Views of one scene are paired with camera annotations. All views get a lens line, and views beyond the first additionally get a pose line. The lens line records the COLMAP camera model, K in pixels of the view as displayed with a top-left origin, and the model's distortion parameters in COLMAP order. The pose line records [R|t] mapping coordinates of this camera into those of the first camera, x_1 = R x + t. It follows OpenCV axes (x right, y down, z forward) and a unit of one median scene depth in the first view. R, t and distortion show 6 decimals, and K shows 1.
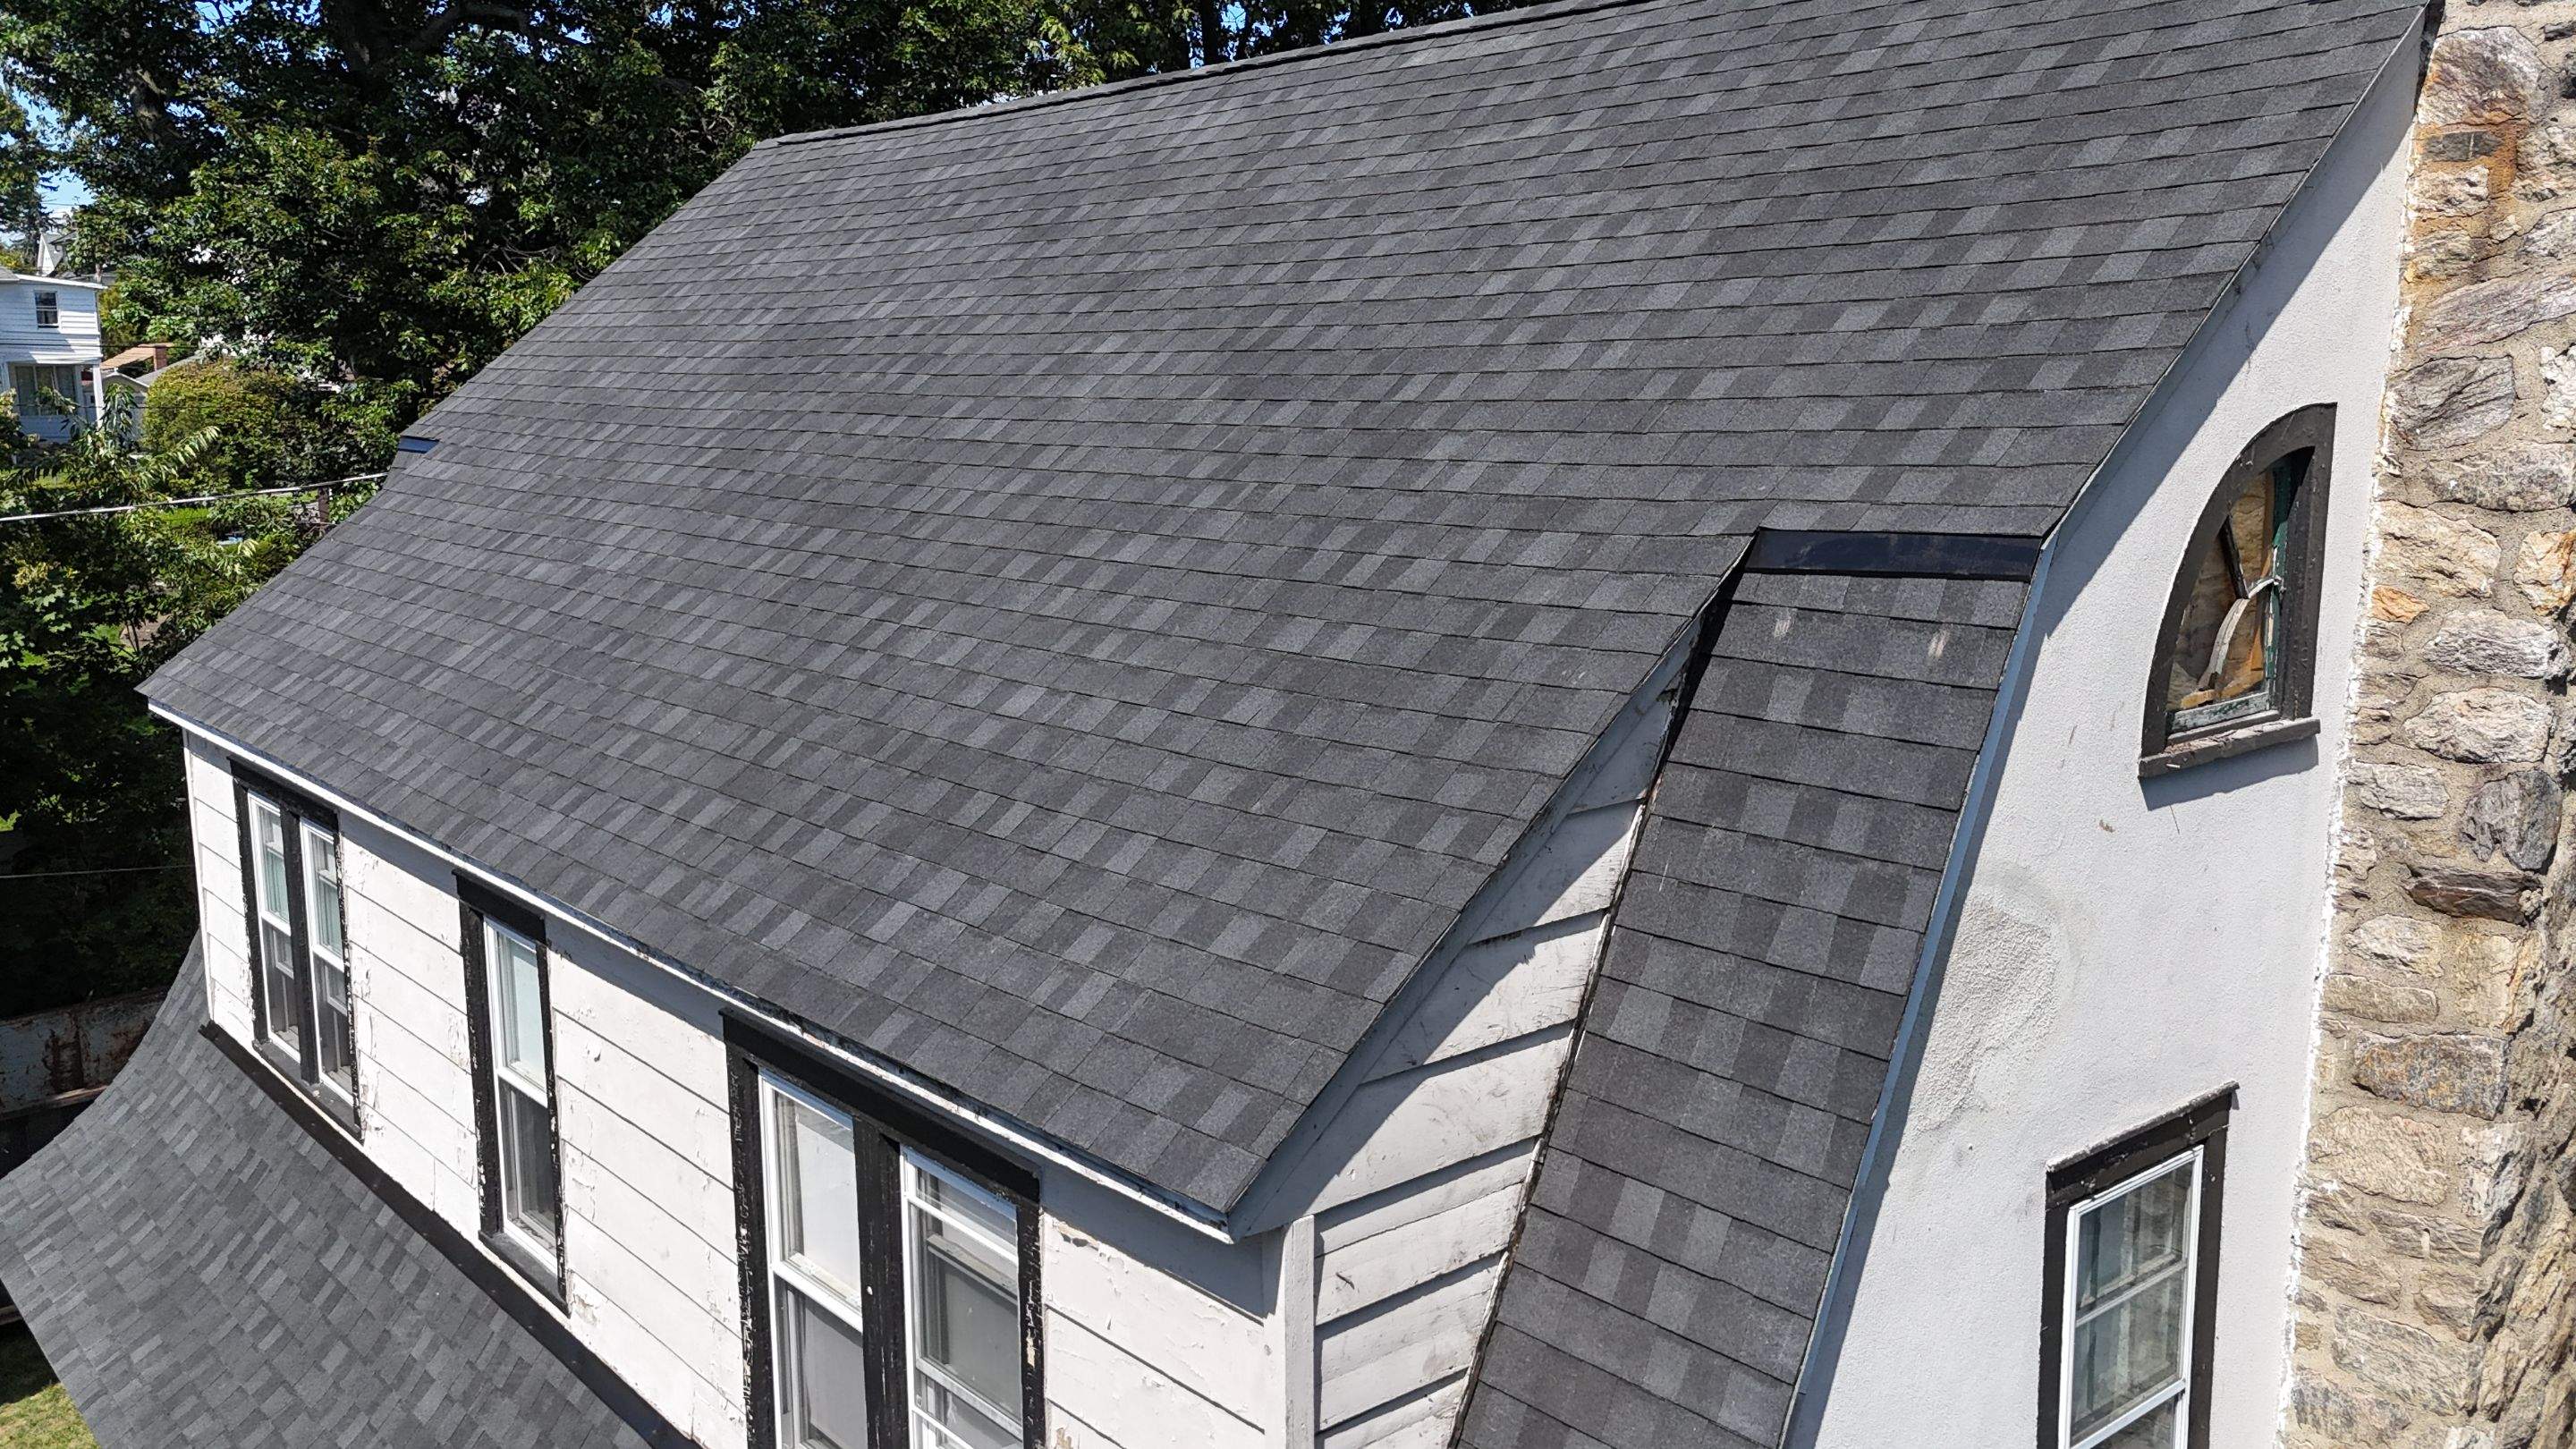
lens RADIAL K [[2098.1, 0, 1285.8], [0, 2098.1, 704.5], [0, 0, 1]] dist [0.057109, -0.033652]
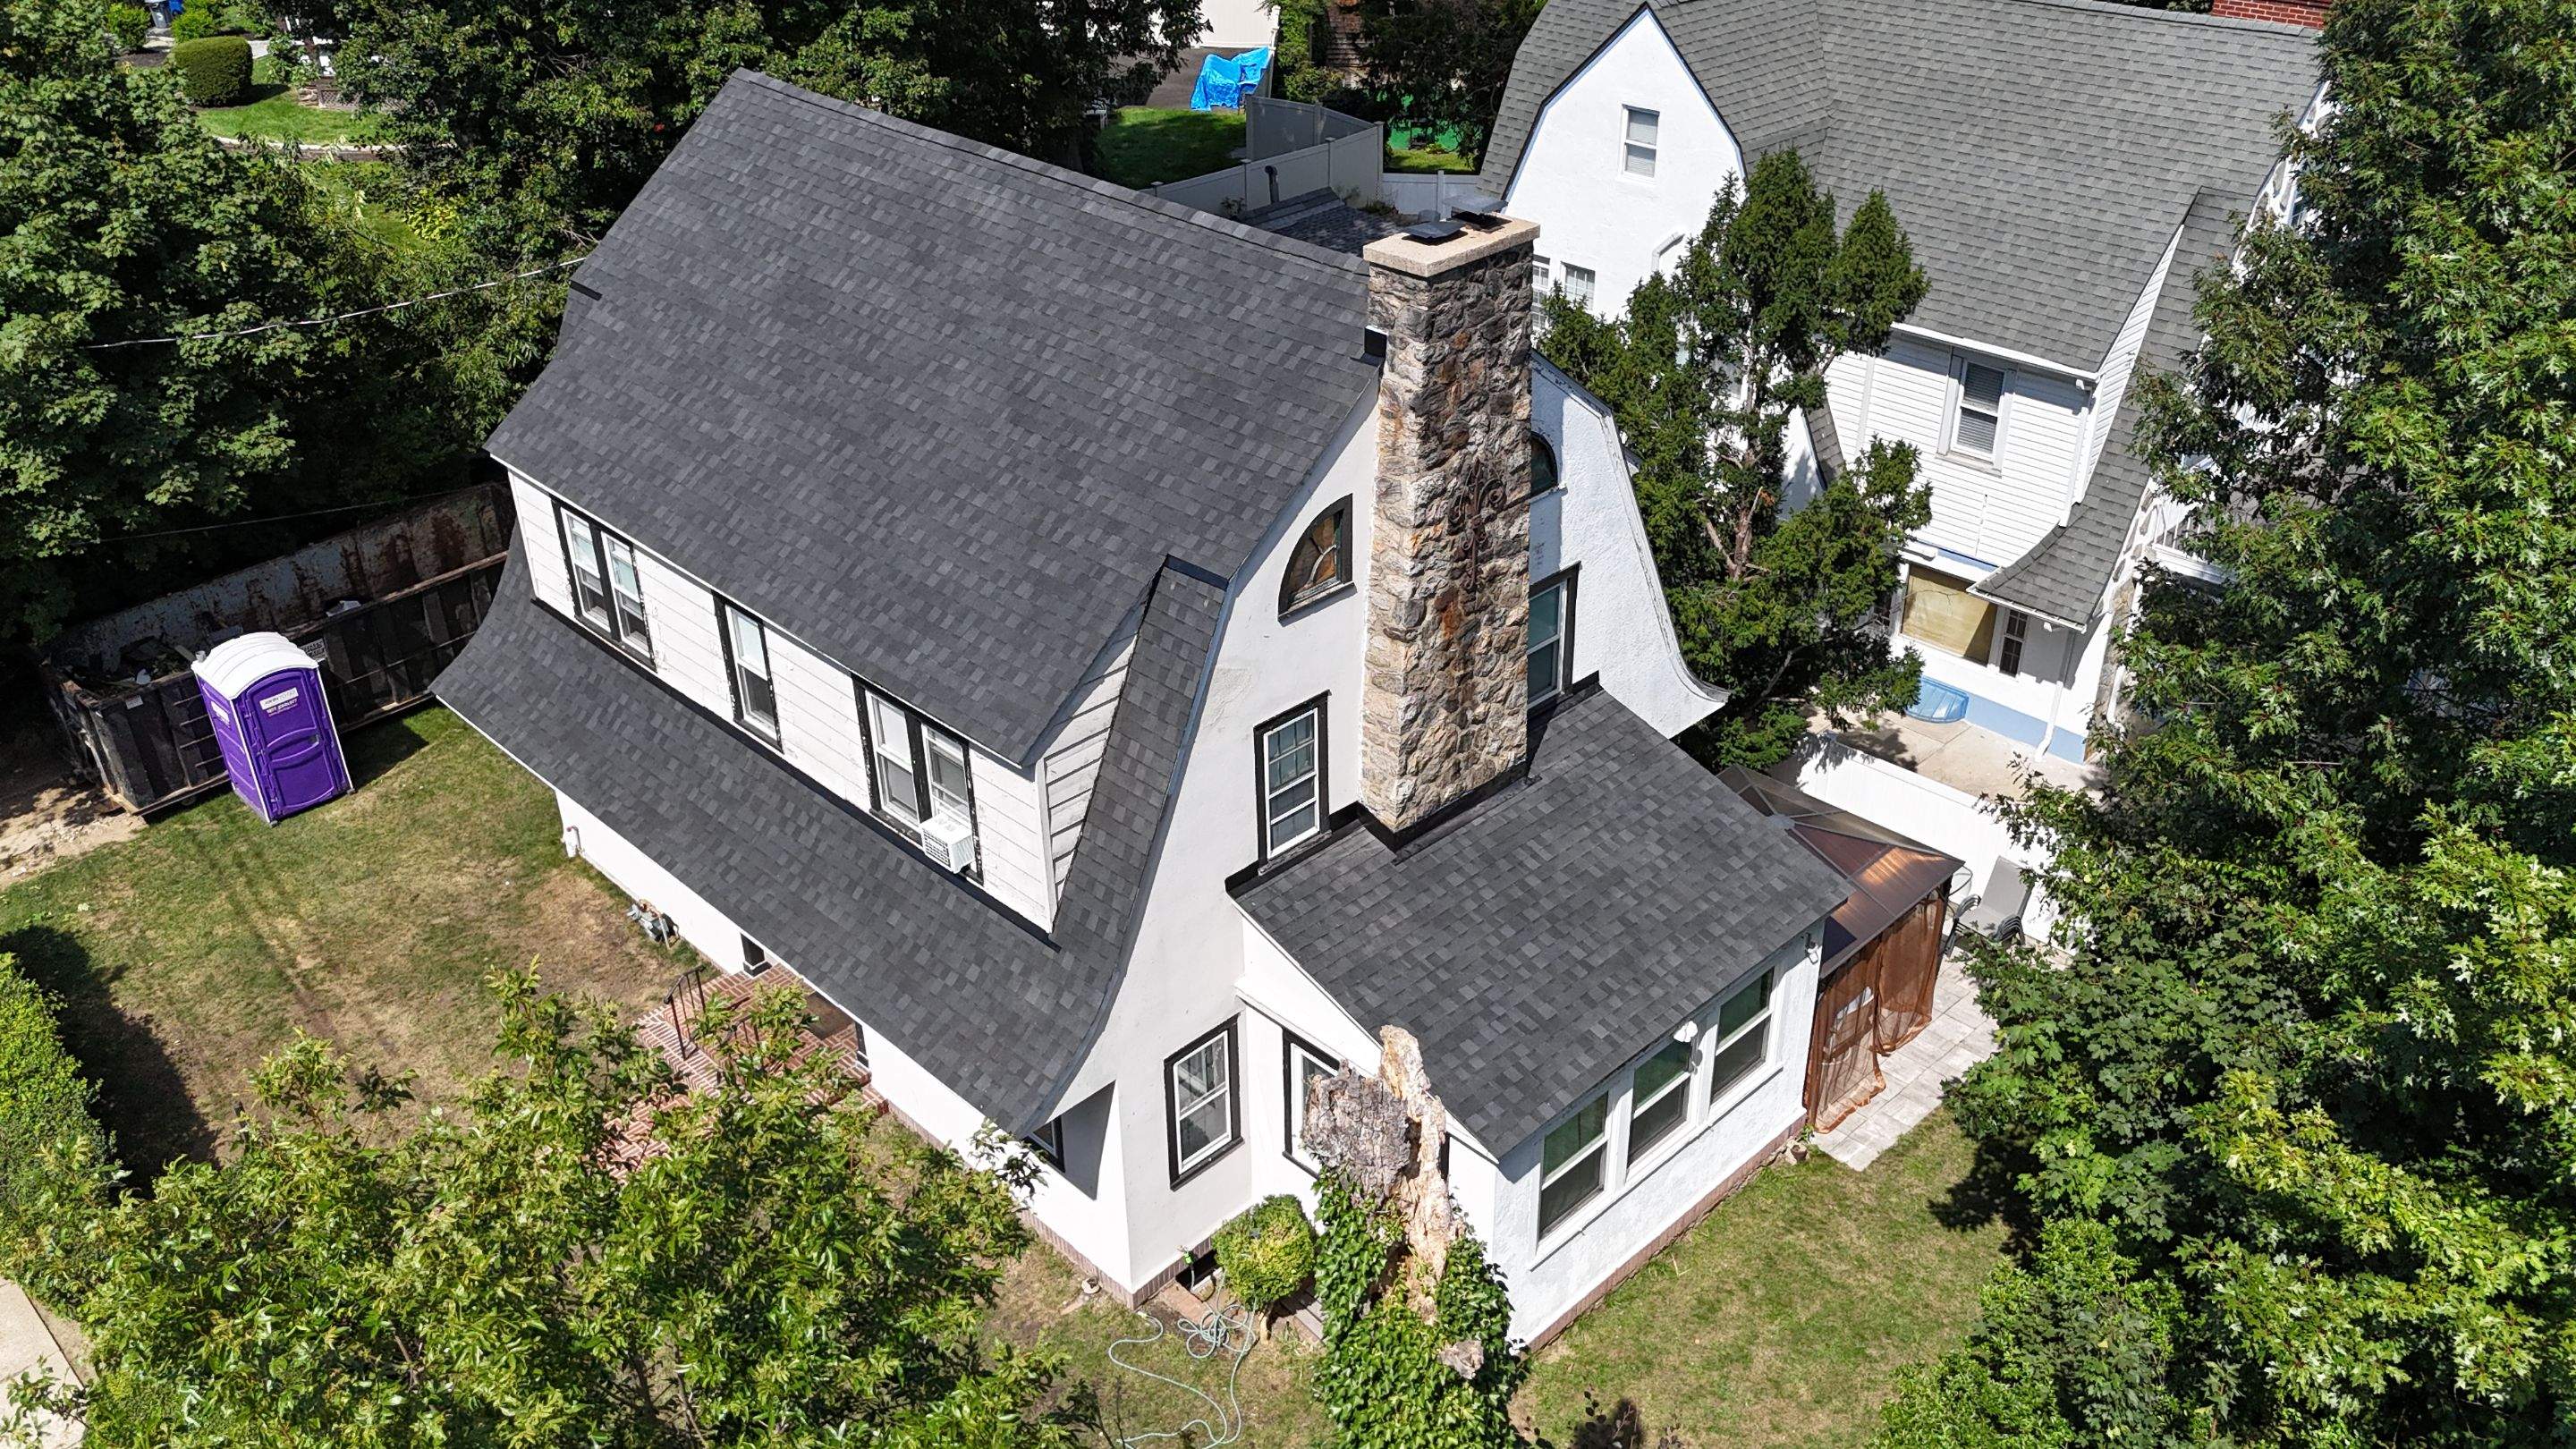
lens RADIAL K [[2098.1, 0, 1297.8], [0, 2098.1, 726.8], [0, 0, 1]] dist [0.057109, -0.033652]
pose [[0.997109, -0.044700, 0.061450, 0.187928], [0.019414, 0.931696, 0.362719, -0.921582], [-0.073466, -0.360478, 0.929870, -1.989775]]
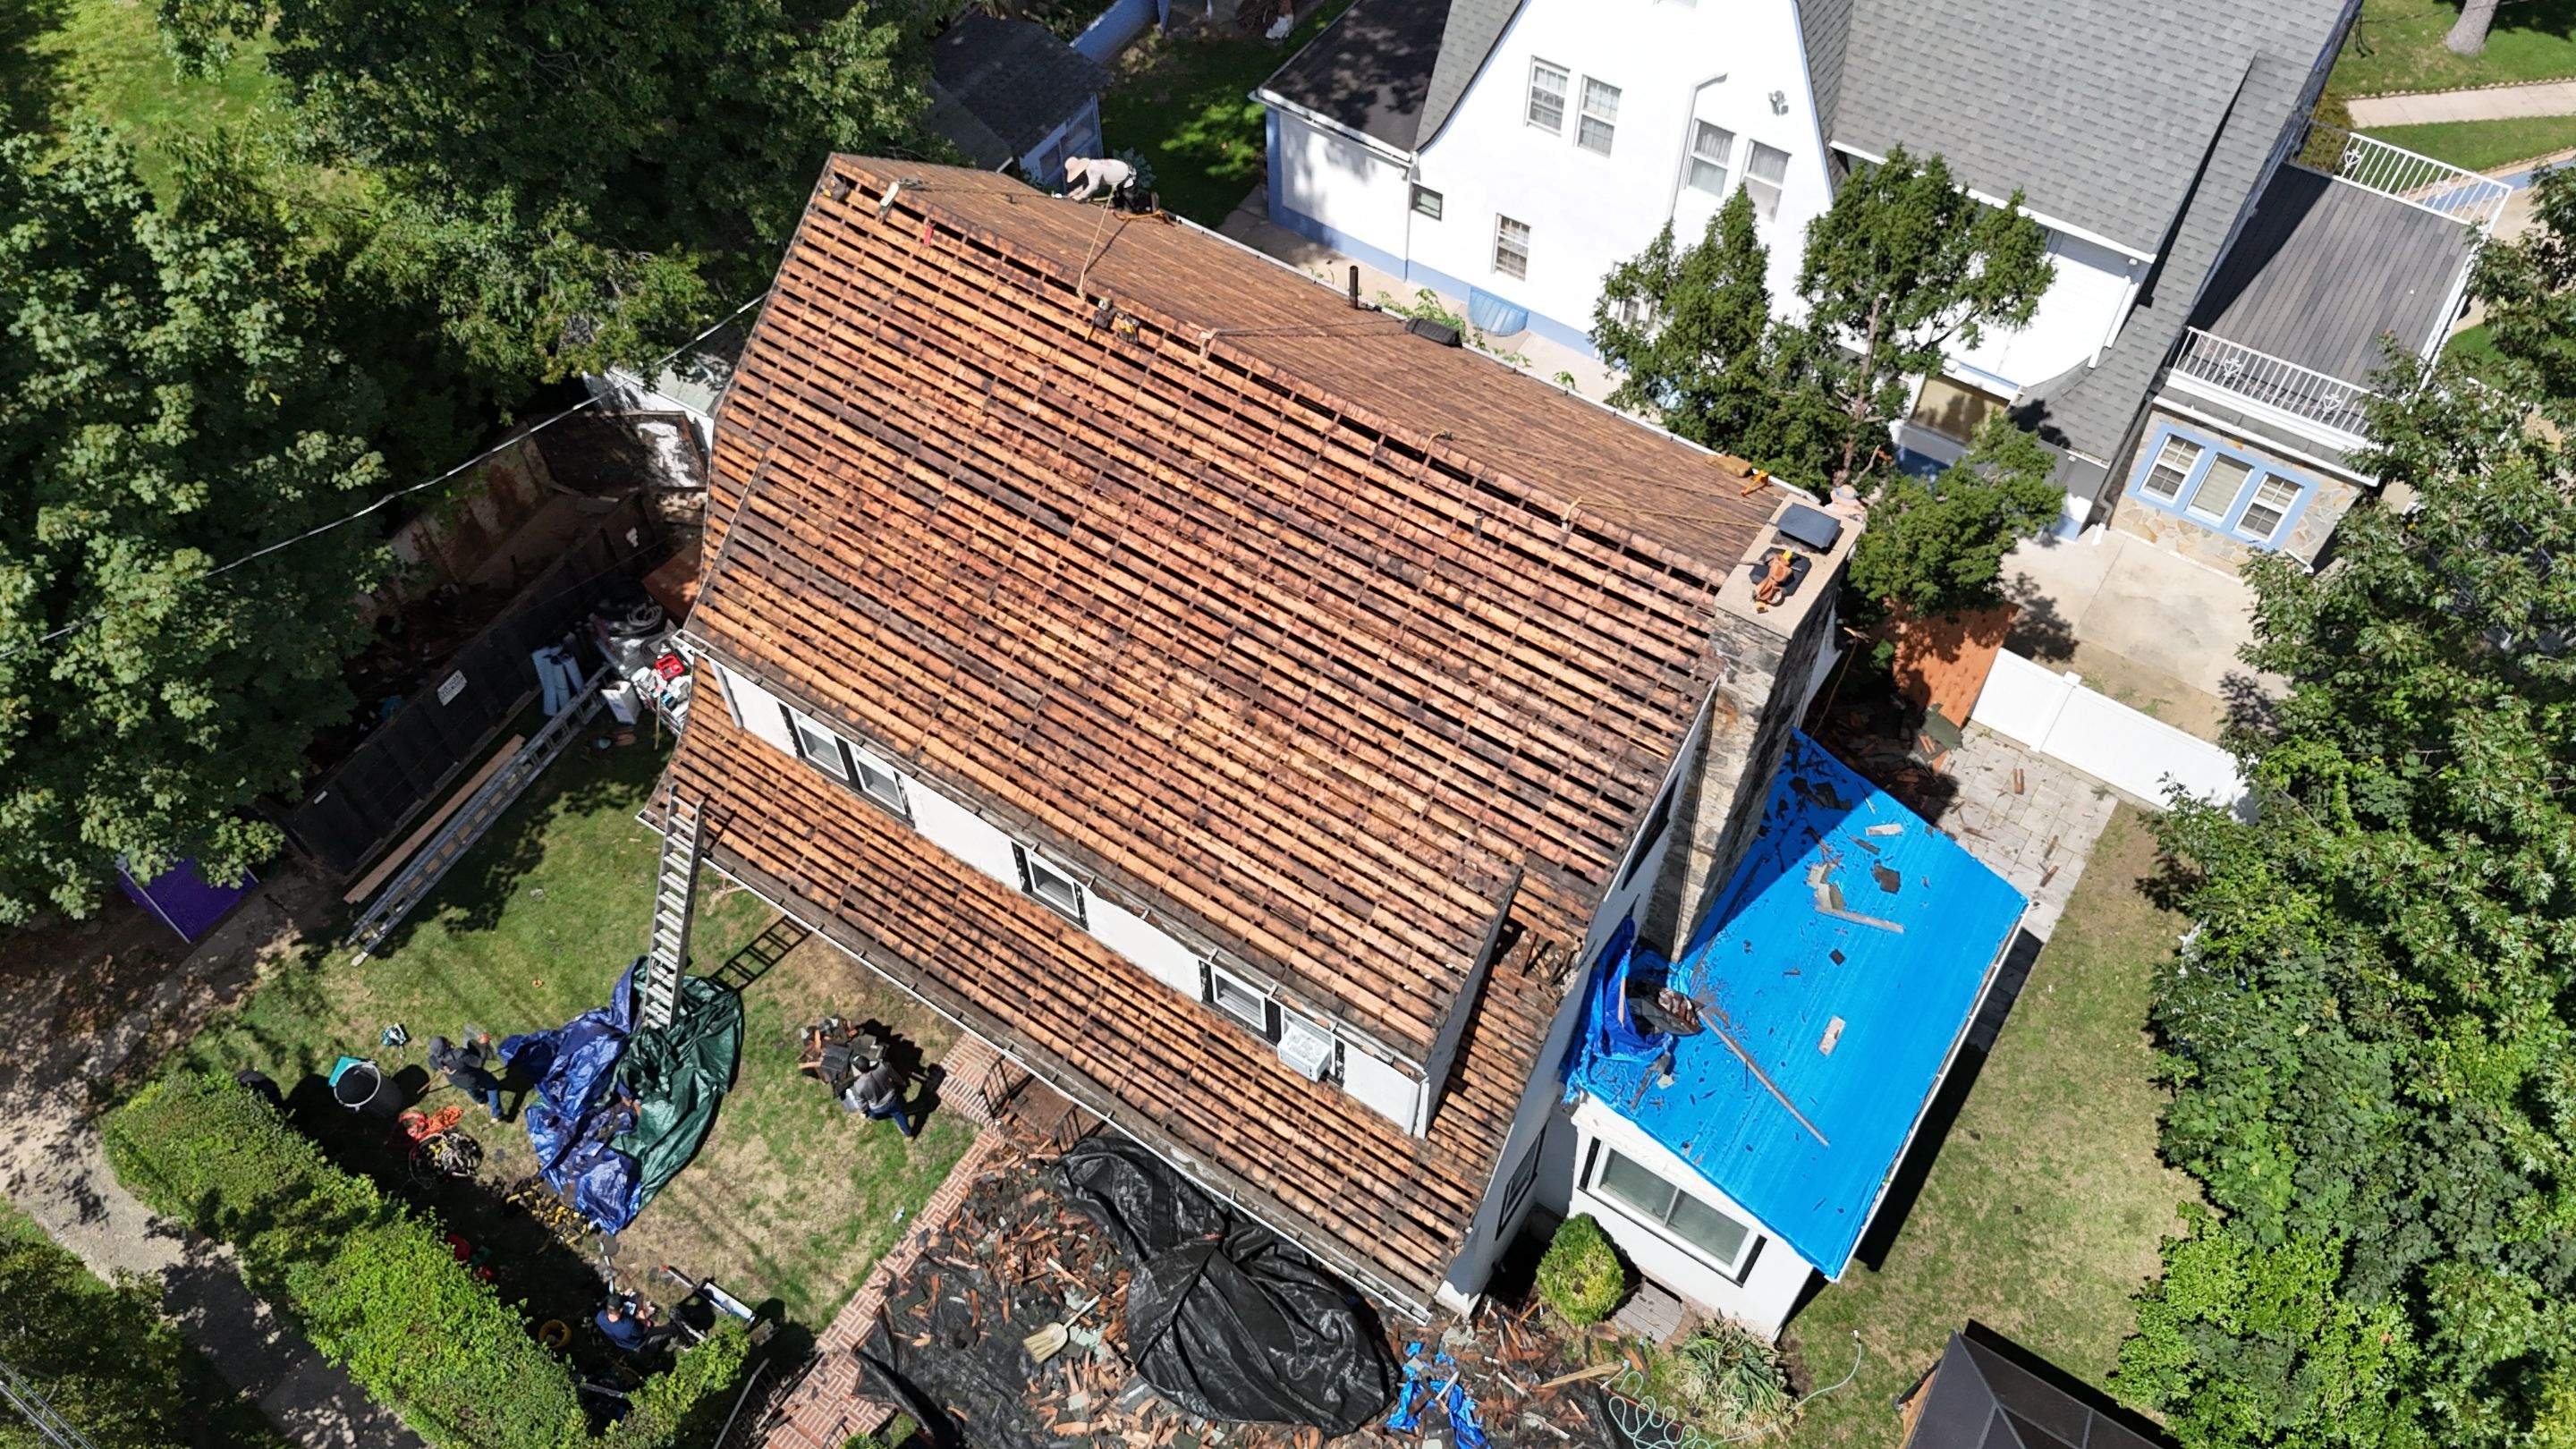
lens RADIAL K [[1912.6, 0, 1291.3], [0, 1912.6, 720.2], [0, 0, 1]] dist [0.042992, -0.023774]
pose [[0.961049, -0.223929, 0.161988, -0.583610], [0.046184, 0.707991, 0.704709, -2.311484], [-0.272491, -0.669779, 0.690756, -0.887171]]
